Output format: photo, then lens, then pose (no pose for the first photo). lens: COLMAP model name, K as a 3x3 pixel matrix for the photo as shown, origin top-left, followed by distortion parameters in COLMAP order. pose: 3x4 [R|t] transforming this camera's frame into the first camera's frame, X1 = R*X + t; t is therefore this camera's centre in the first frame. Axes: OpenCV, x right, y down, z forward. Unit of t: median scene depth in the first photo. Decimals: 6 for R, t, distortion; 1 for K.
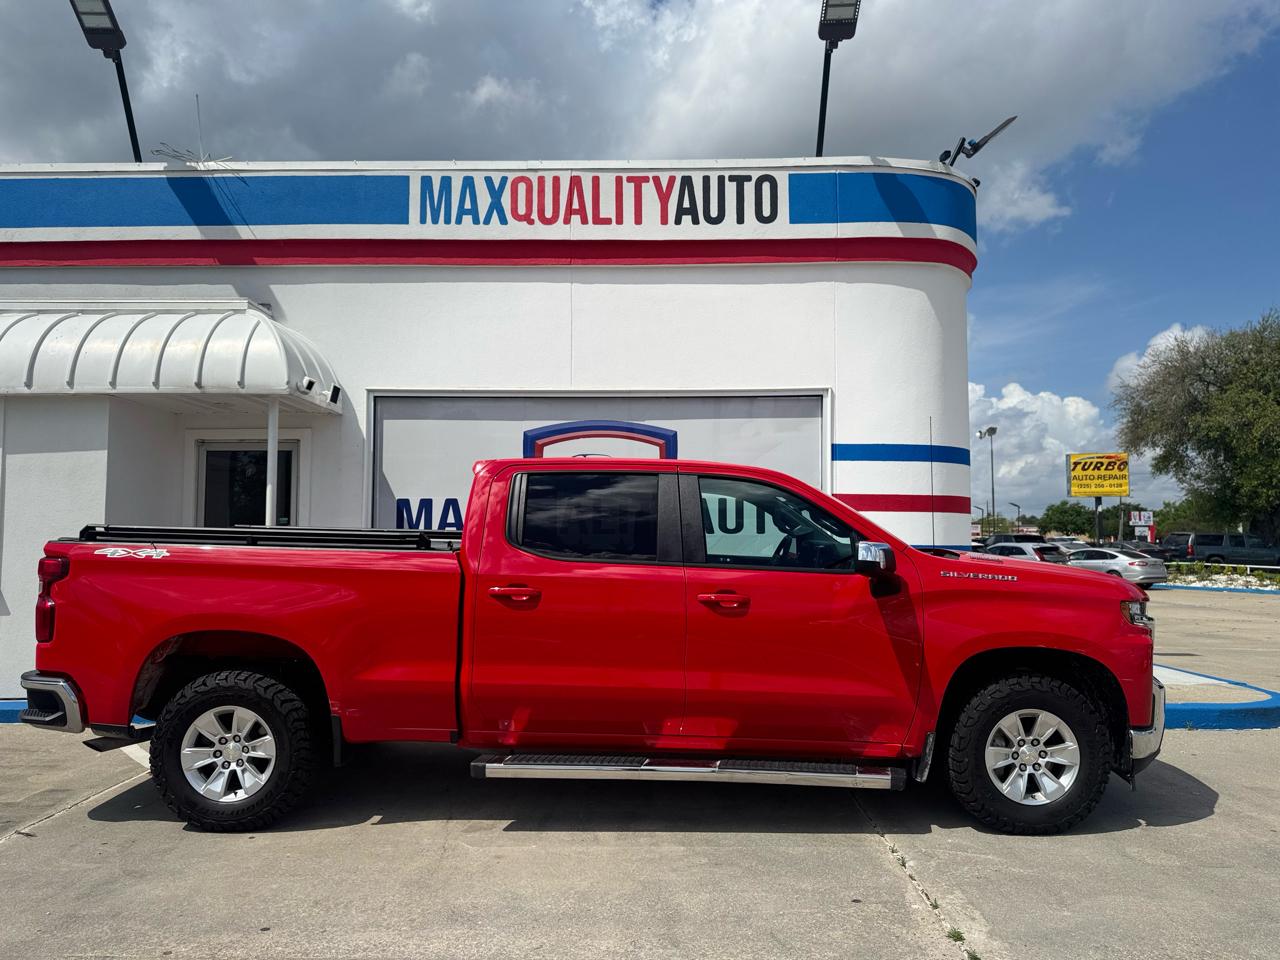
lens RADIAL K [[906.1, 0, 644.6], [0, 906.1, 480.6], [0, 0, 1]] dist [0.038697, -0.046825]
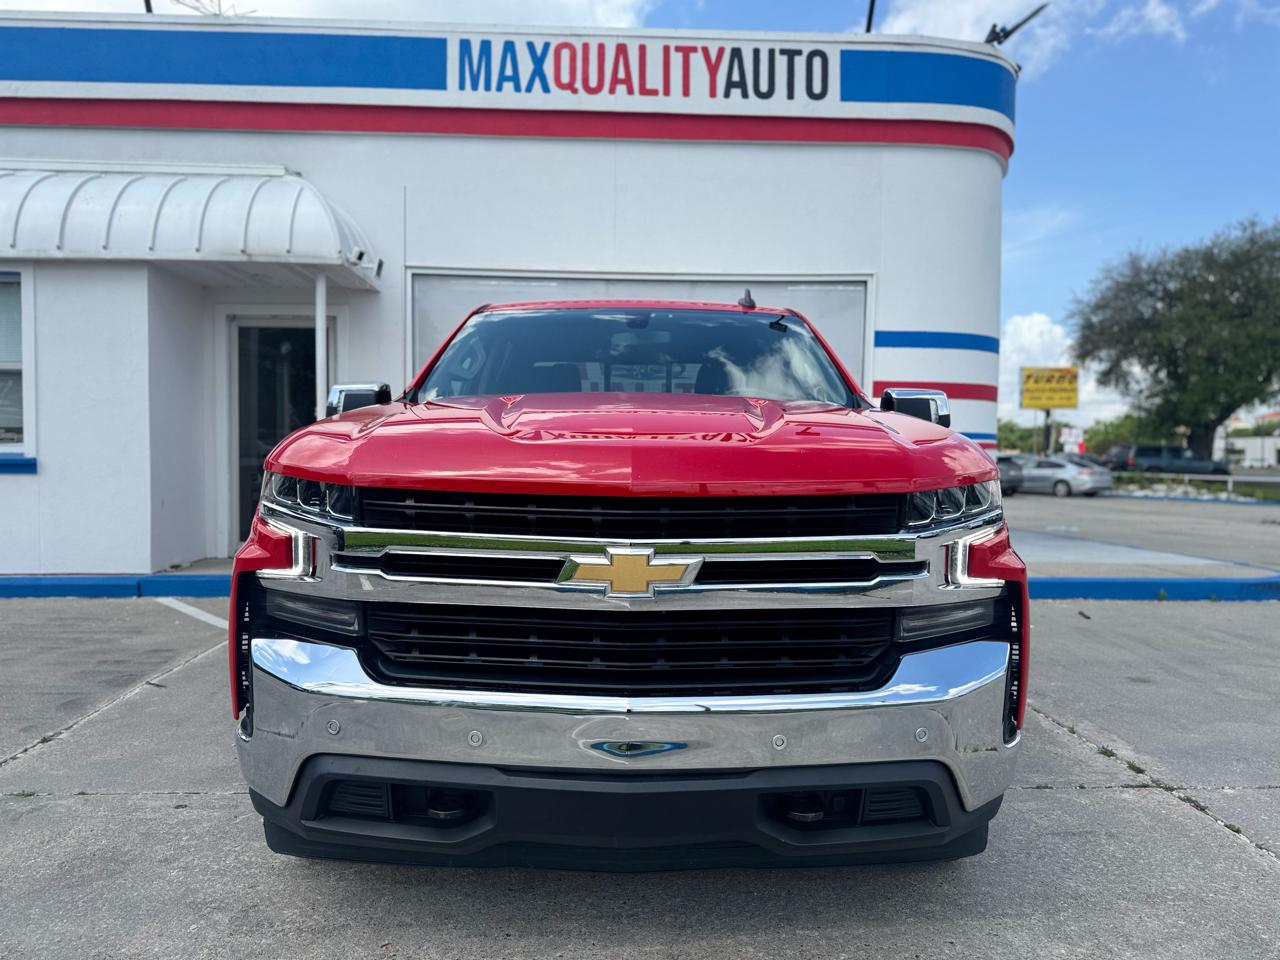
lens RADIAL K [[906.1, 0, 639.3], [0, 906.1, 485.4], [0, 0, 1]] dist [0.038697, -0.046825]
pose [[0.998124, 0.006201, 0.060915, -0.113223], [-0.012213, 0.995030, 0.098819, 0.034196], [-0.060000, -0.099378, 0.993239, -0.003434]]
